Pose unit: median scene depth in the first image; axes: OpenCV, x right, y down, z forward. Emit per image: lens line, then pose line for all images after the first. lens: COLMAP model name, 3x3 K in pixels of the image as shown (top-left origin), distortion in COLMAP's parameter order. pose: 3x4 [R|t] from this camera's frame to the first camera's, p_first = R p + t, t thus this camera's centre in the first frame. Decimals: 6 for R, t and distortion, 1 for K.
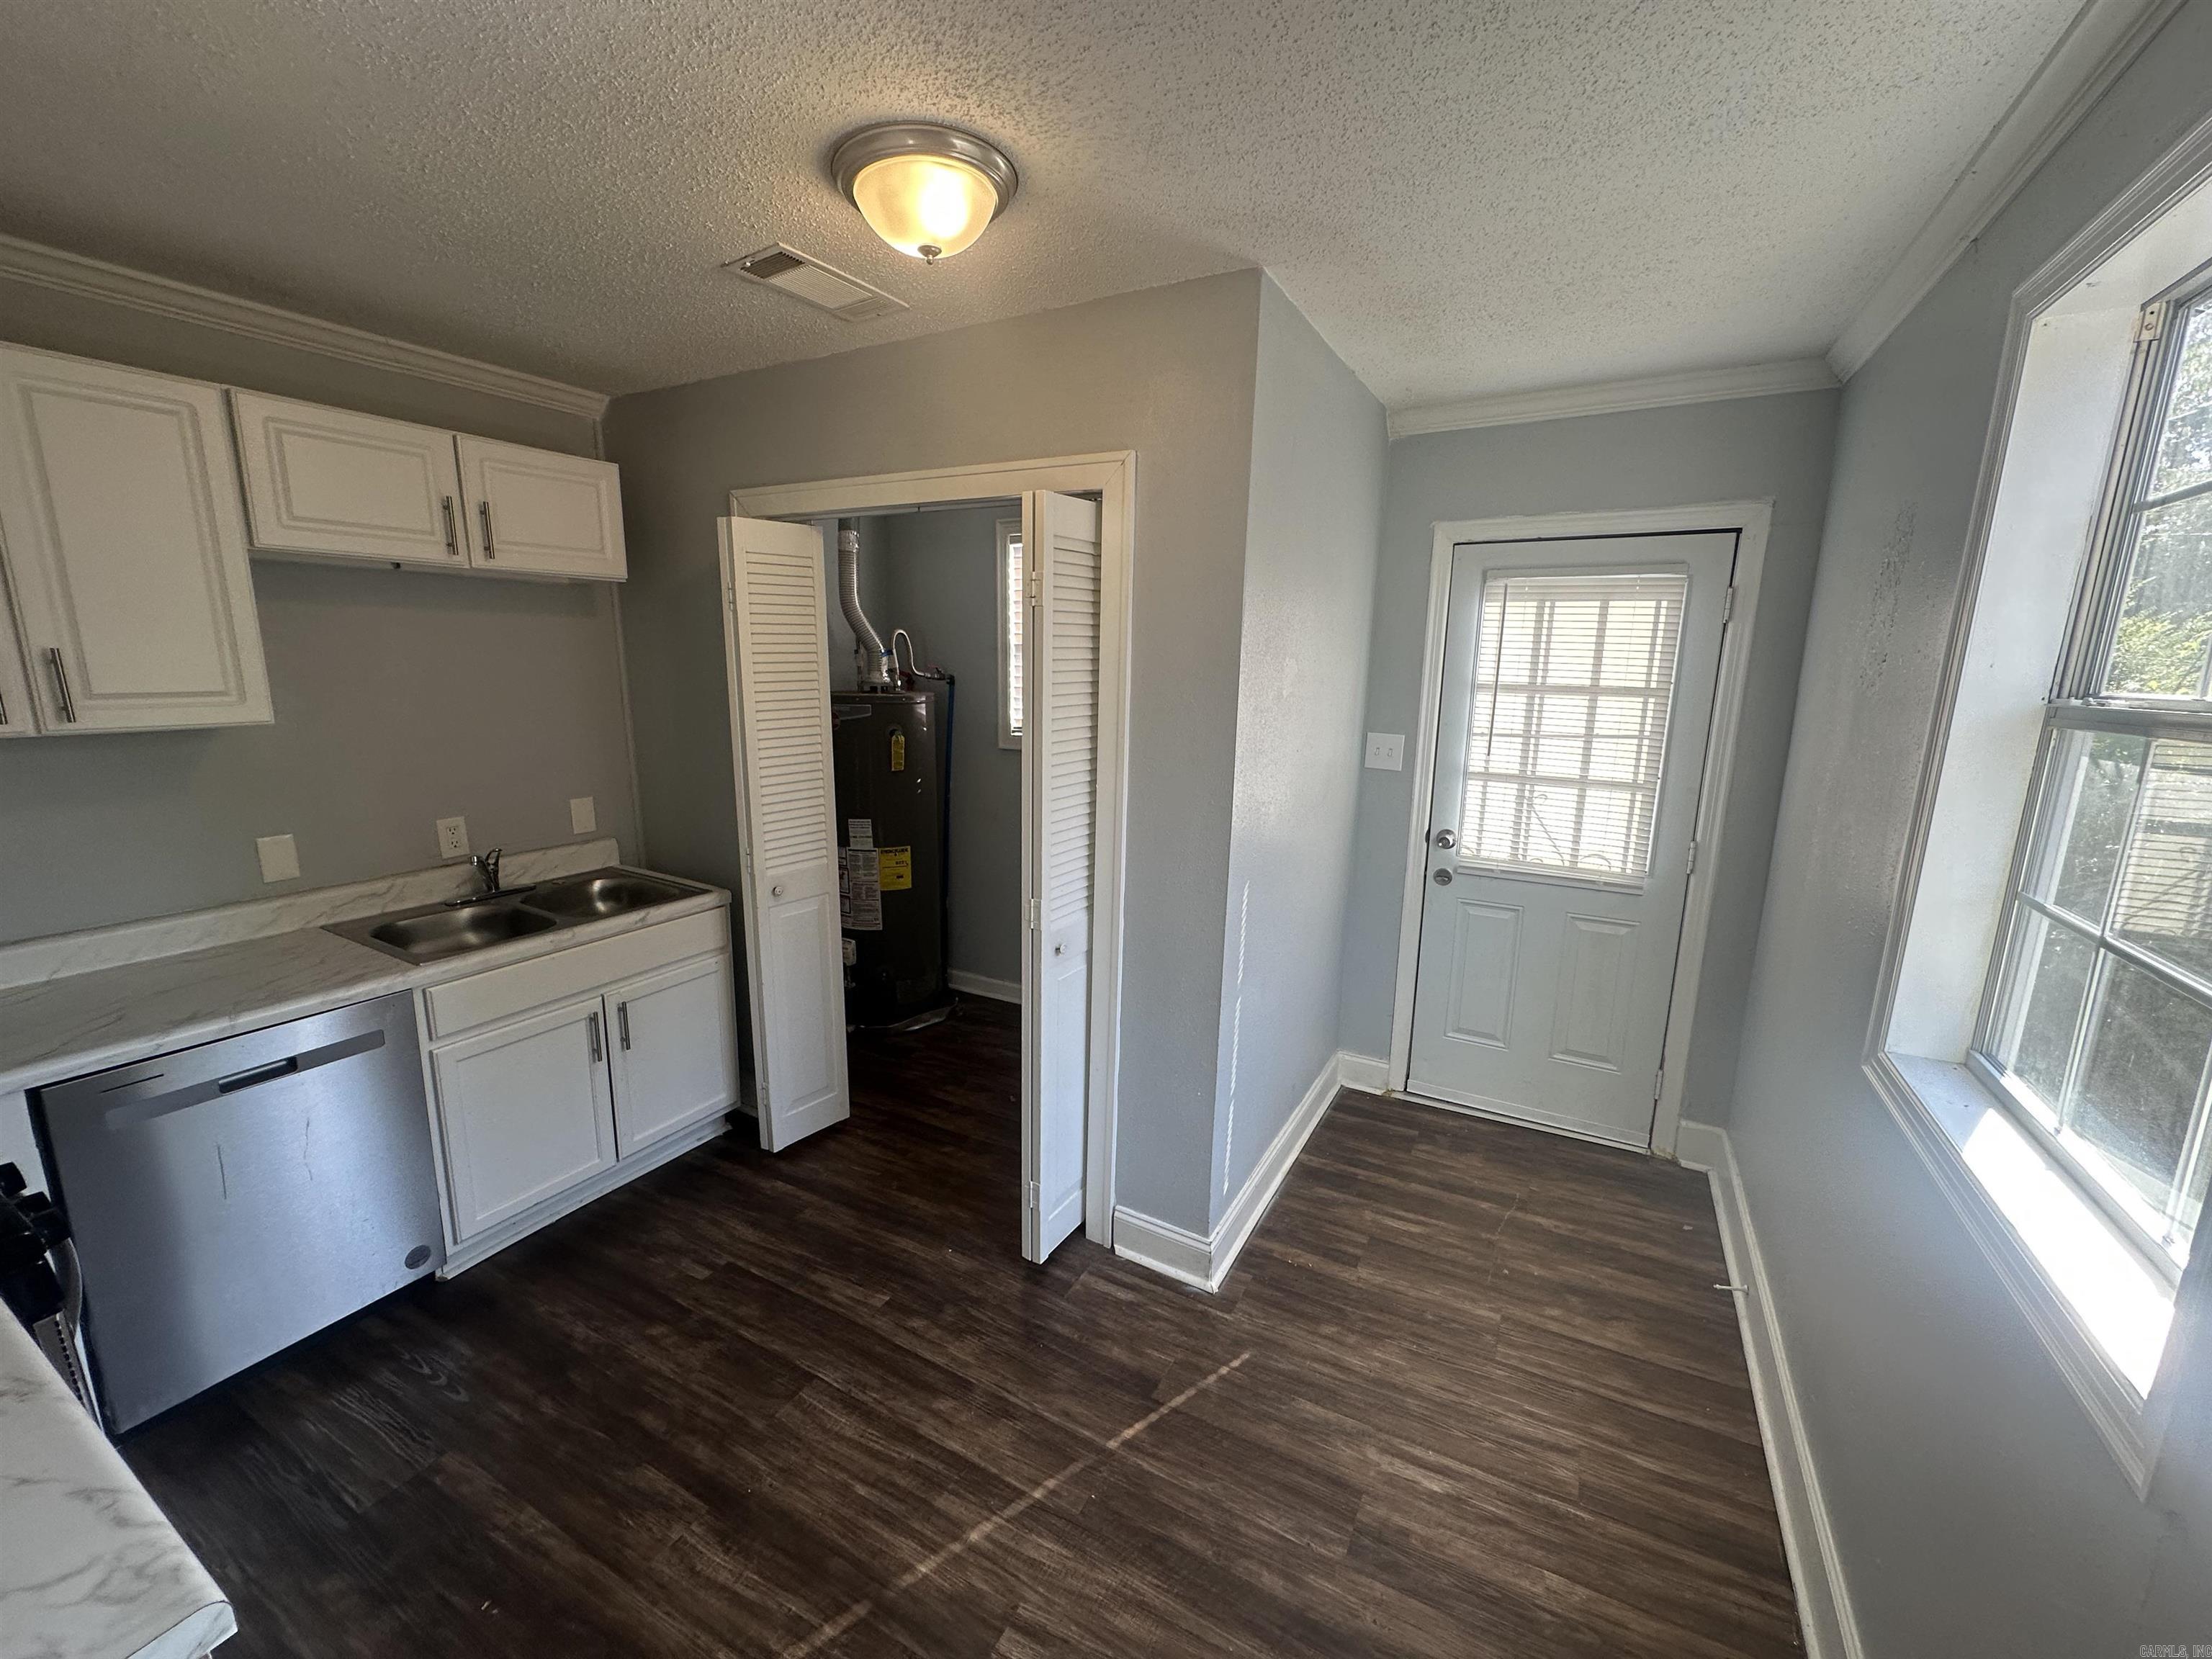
lens RADIAL K [[887.7, 0, 1106.8], [0, 887.7, 832.0], [0, 0, 1]] dist [-0.005399, 0.001519]
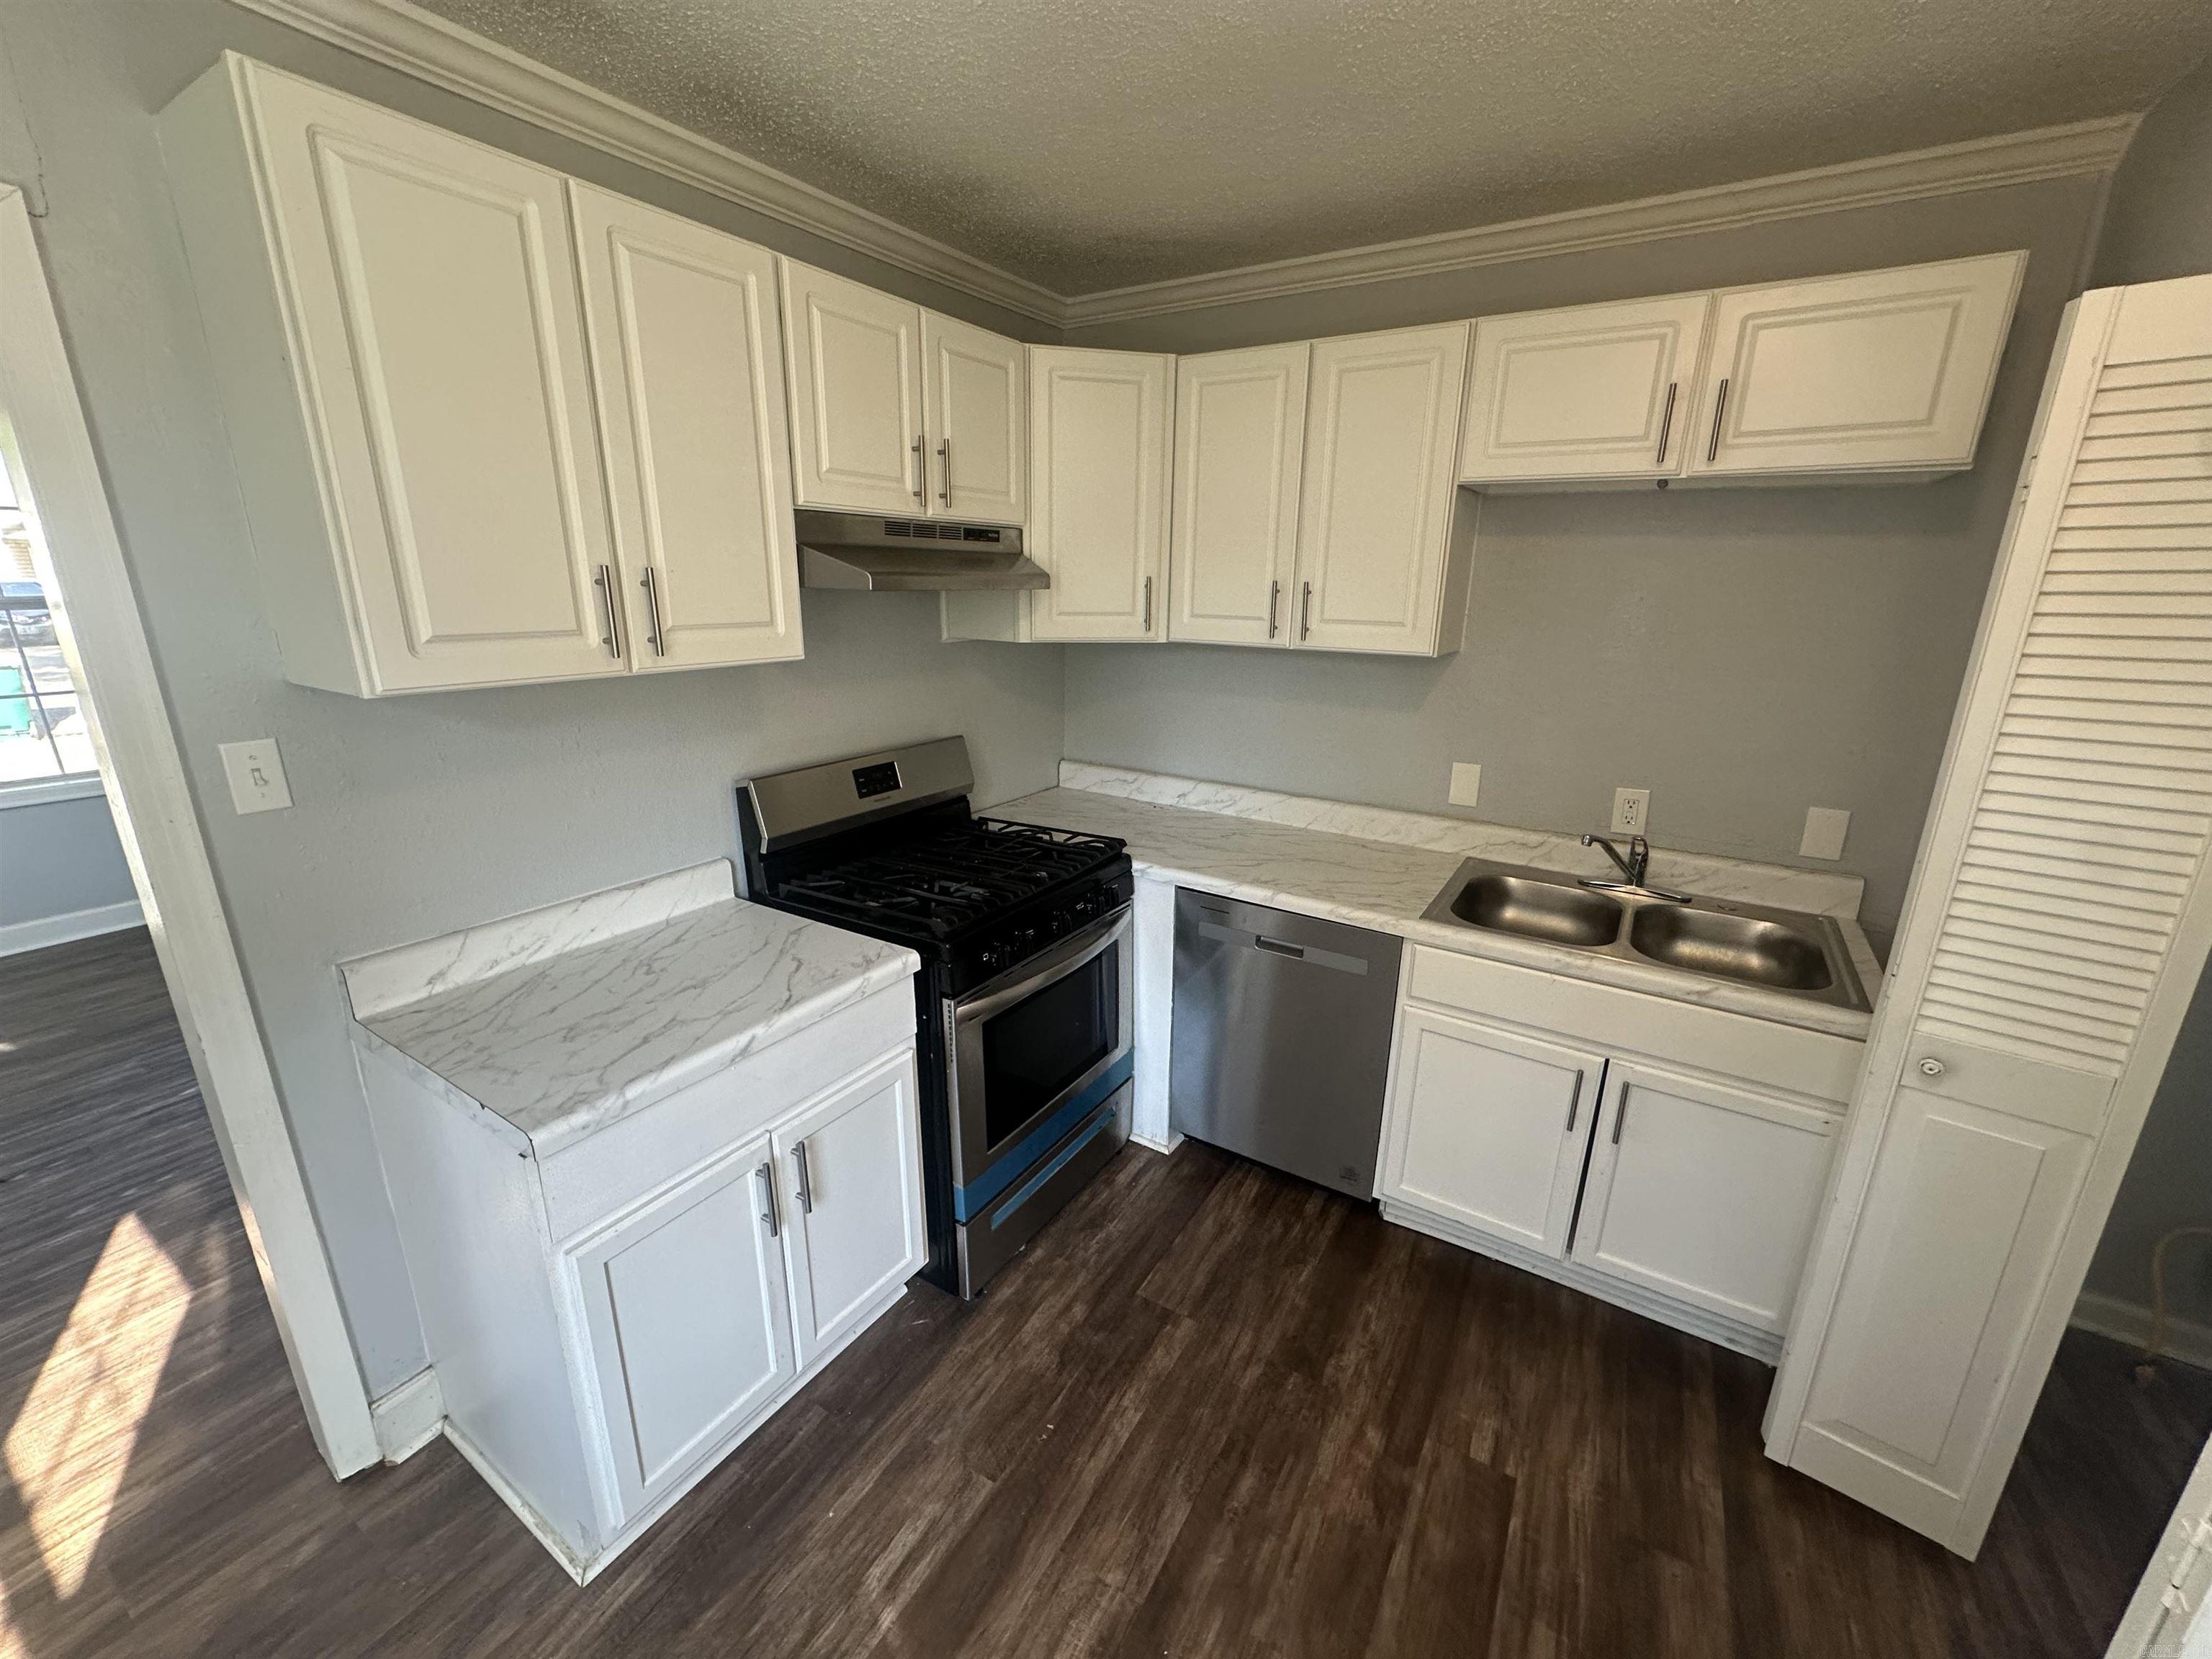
lens RADIAL K [[887.7, 0, 1103.8], [0, 887.7, 830.7], [0, 0, 1]] dist [-0.005399, 0.001519]
pose [[-0.056160, 0.264155, -0.962844, 0.131126], [-0.209393, 0.939803, 0.270047, -0.118140], [0.976218, 0.216778, 0.002533, 0.603721]]
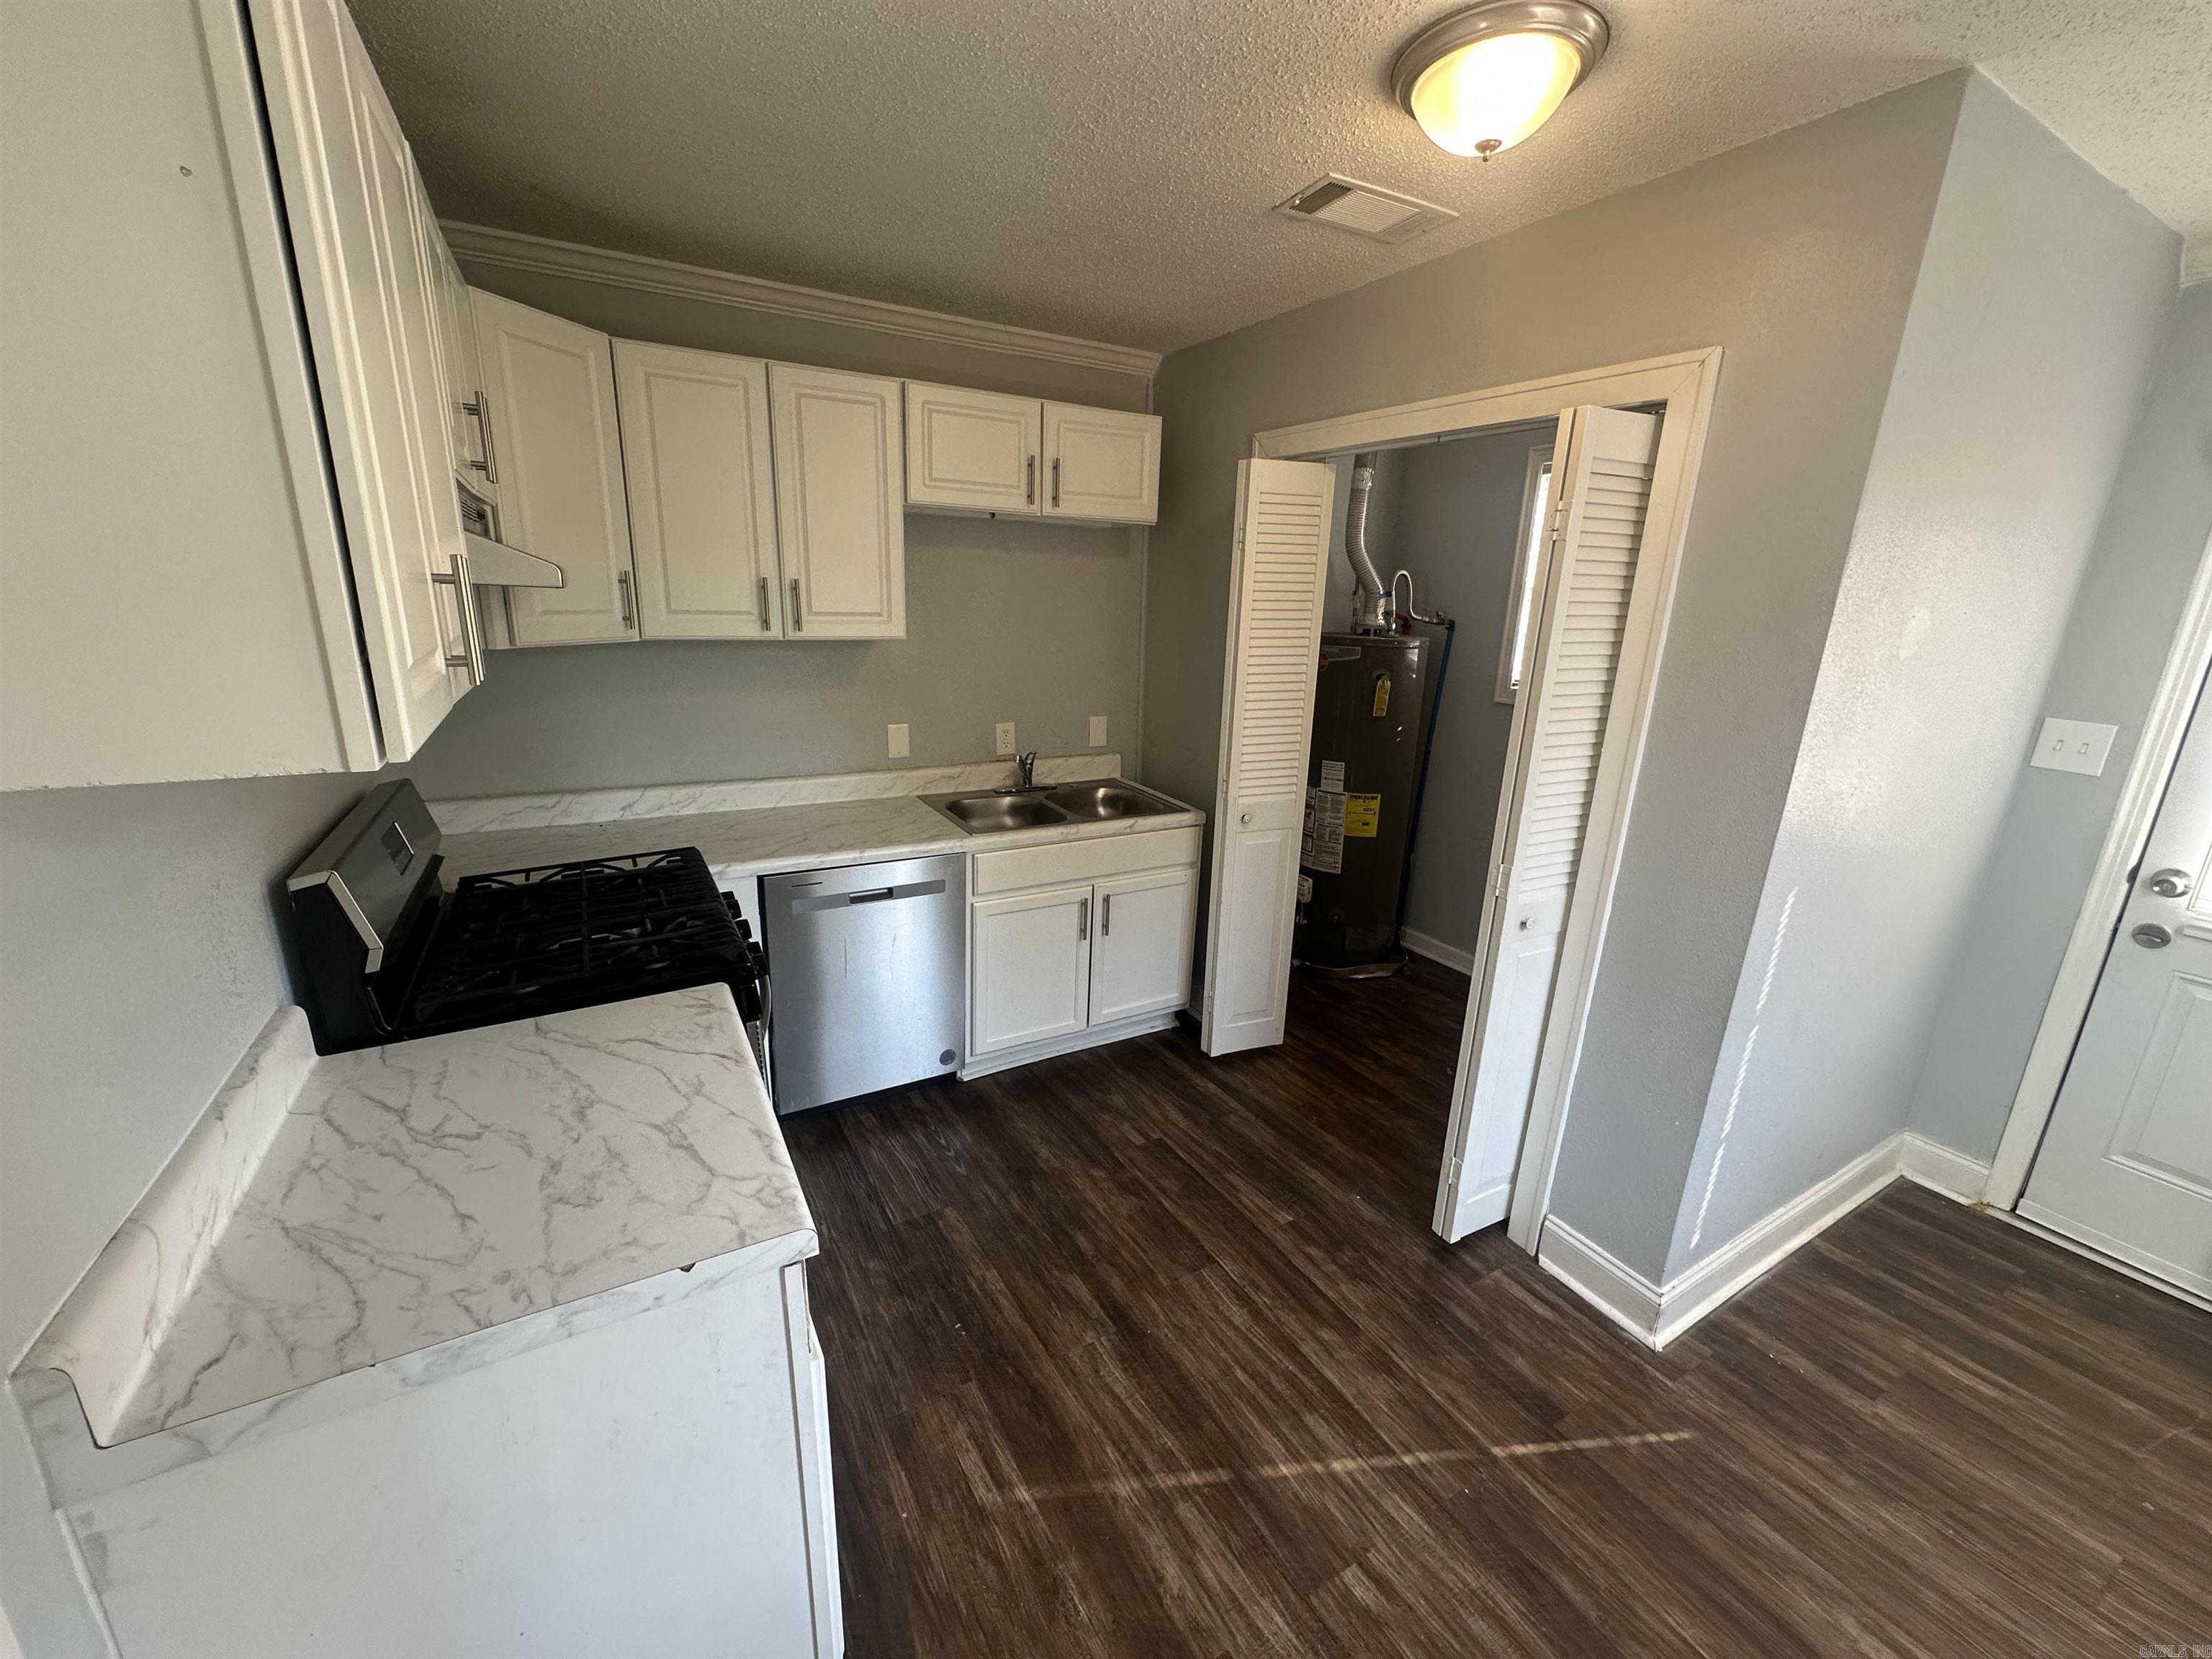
lens RADIAL K [[887.7, 0, 1102.0], [0, 887.7, 832.7], [0, 0, 1]] dist [-0.005399, 0.001519]
pose [[0.855443, 0.148853, -0.496044, 0.012464], [-0.119307, 0.988684, 0.090937, 0.008253], [0.503967, -0.018610, 0.863522, -0.005382]]
